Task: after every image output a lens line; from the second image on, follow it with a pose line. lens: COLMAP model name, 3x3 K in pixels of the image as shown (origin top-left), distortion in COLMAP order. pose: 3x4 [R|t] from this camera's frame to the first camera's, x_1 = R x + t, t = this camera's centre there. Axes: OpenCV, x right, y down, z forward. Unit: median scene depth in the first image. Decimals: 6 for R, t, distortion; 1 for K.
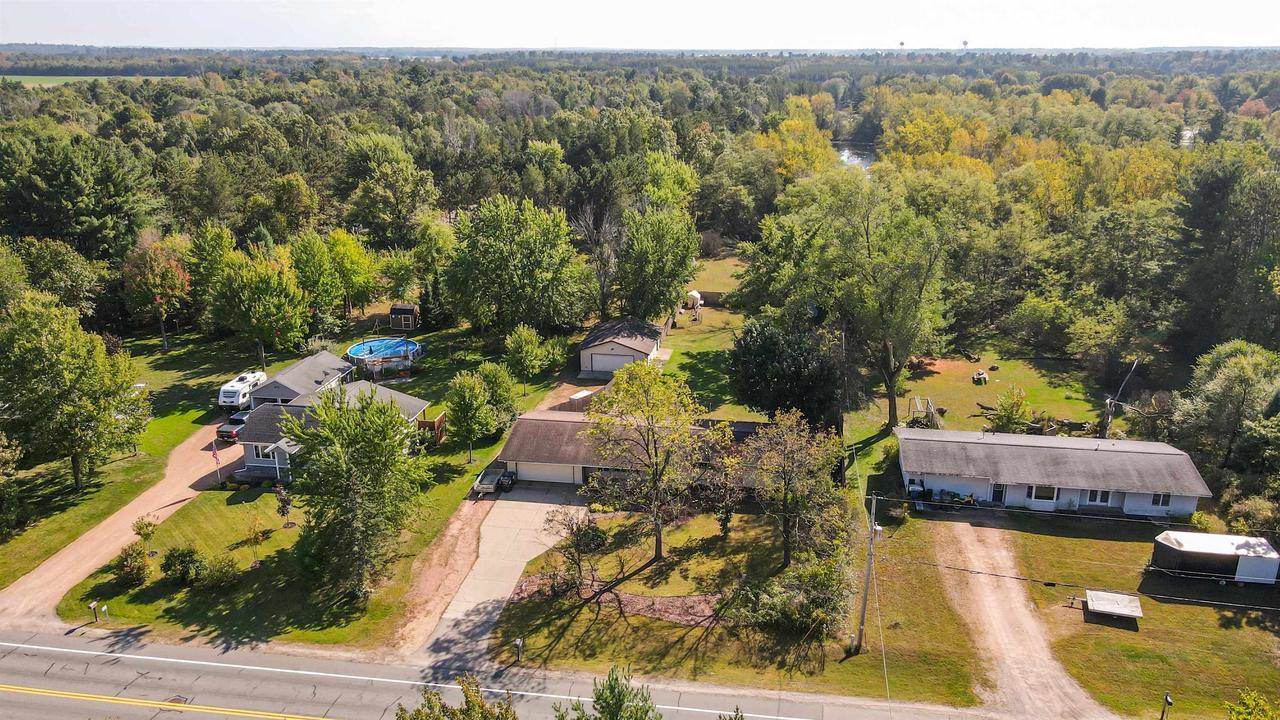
lens RADIAL K [[990.8, 0, 621.5], [0, 990.8, 331.0], [0, 0, 1]] dist [0.016841, 0.004573]
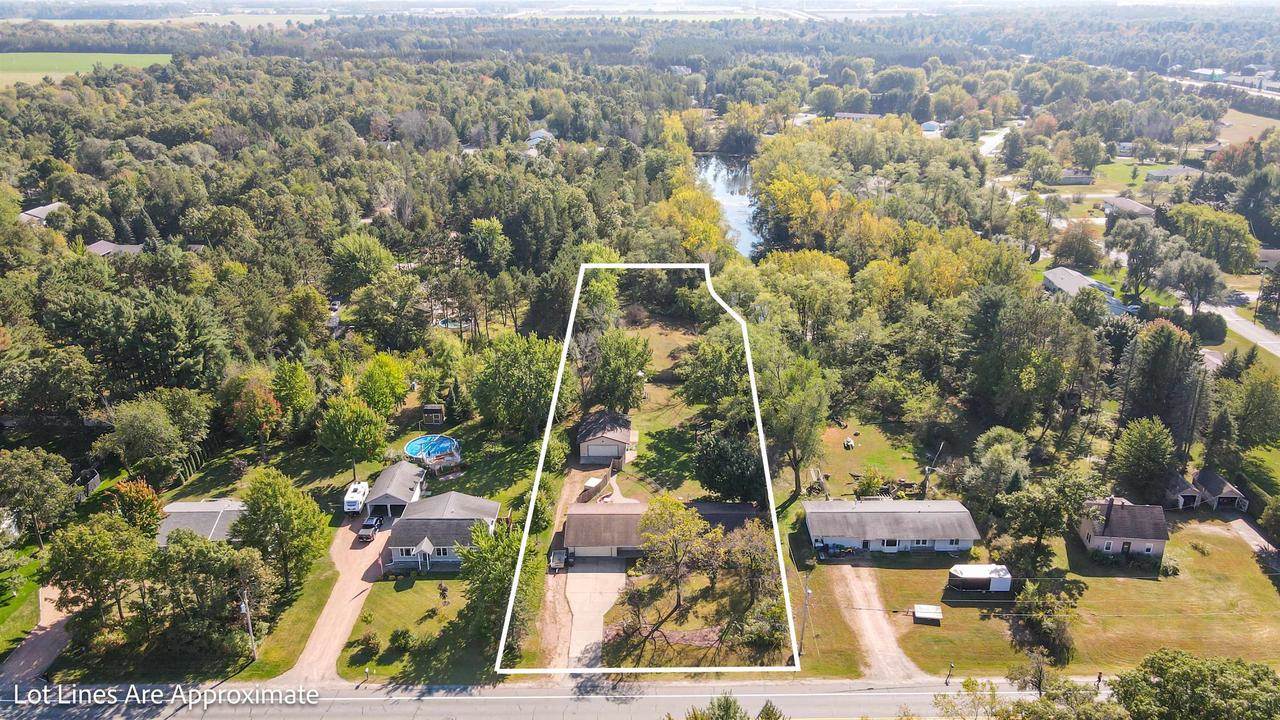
lens RADIAL K [[946.9, 0, 640.0], [0, 946.9, 360.0], [0, 0, 1]] dist [-0.004977, 0.069269]
pose [[0.987809, -0.059238, 0.143961, -0.222990], [0.050334, 0.996633, 0.064728, -0.282175], [-0.147311, -0.056693, 0.987464, -0.540033]]
